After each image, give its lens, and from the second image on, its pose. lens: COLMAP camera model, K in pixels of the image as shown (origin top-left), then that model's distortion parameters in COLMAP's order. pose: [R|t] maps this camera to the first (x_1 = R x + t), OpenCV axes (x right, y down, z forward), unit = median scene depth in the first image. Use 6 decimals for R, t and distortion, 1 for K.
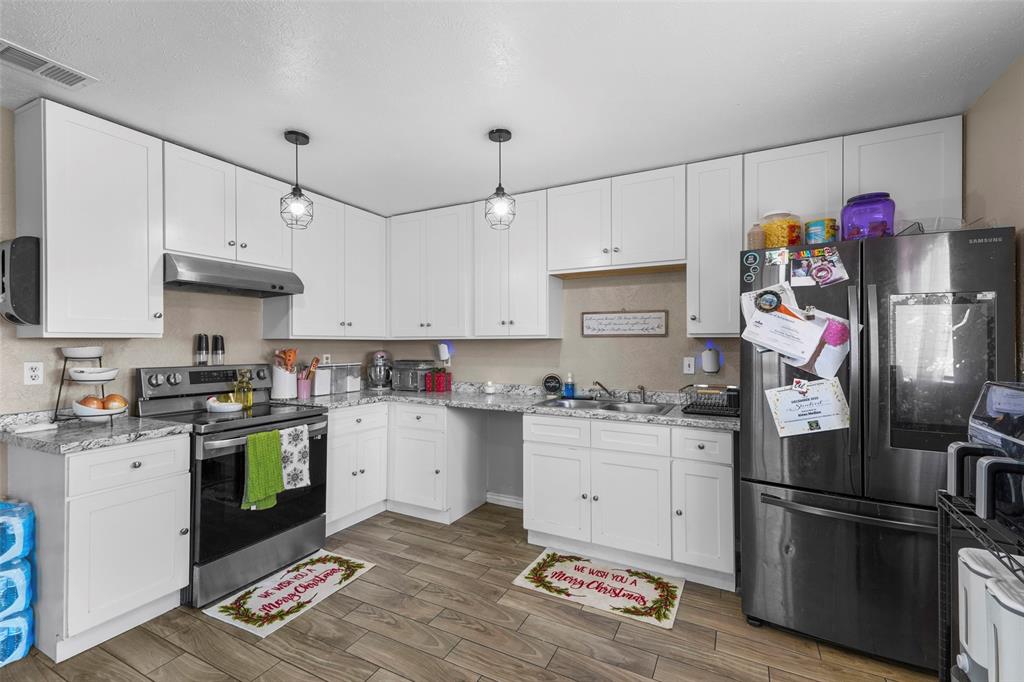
lens RADIAL K [[453.7, 0, 512.0], [0, 453.7, 341.0], [0, 0, 1]] dist [0.030314, -0.000210]
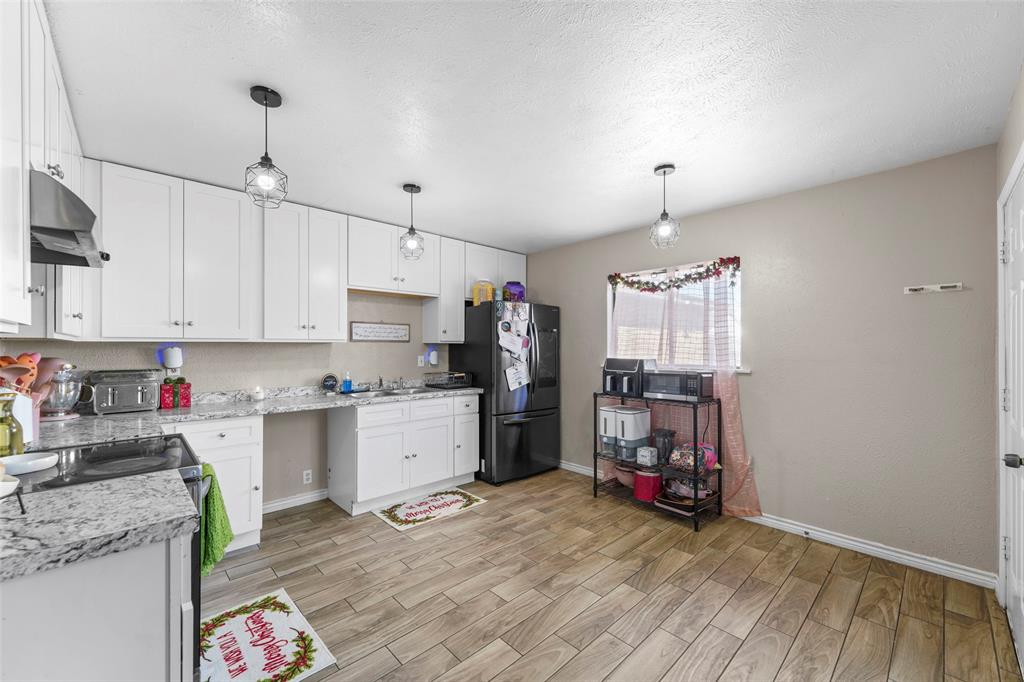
lens RADIAL K [[410.9, 0, 509.7], [0, 410.9, 341.7], [0, 0, 1]] dist [0.011593, -0.000106]
pose [[0.320938, 0.008838, 0.947059, -0.961345], [-0.006413, 0.999954, -0.007159, -0.004401], [-0.947079, -0.003776, 0.320980, 0.309844]]
